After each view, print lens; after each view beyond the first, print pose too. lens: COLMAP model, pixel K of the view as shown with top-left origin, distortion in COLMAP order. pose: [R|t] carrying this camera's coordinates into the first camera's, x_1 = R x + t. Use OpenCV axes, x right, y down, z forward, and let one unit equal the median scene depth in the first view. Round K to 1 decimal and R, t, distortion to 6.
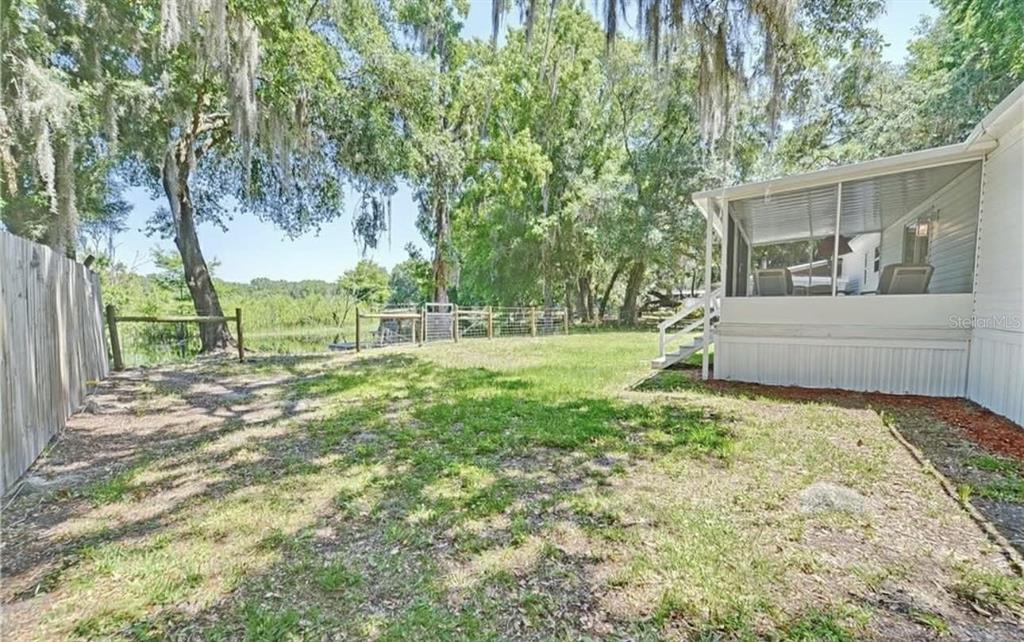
lens RADIAL K [[412.9, 0, 502.8], [0, 412.9, 335.2], [0, 0, 1]] dist [-0.013419, -0.000300]
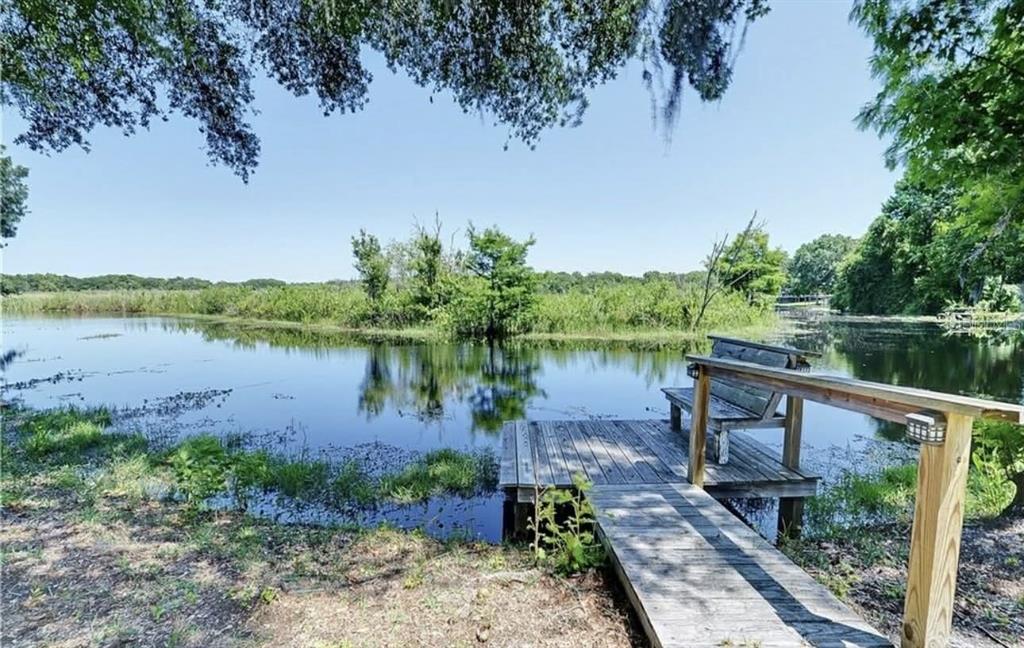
lens RADIAL K [[450.5, 0, 511.1], [0, 450.5, 336.2], [0, 0, 1]] dist [0.000106, -0.013098]
pose [[0.683020, 0.062662, -0.727707, -0.068617], [-0.052905, 0.997940, 0.036275, -0.018833], [0.728481, 0.013723, 0.684929, 0.278283]]
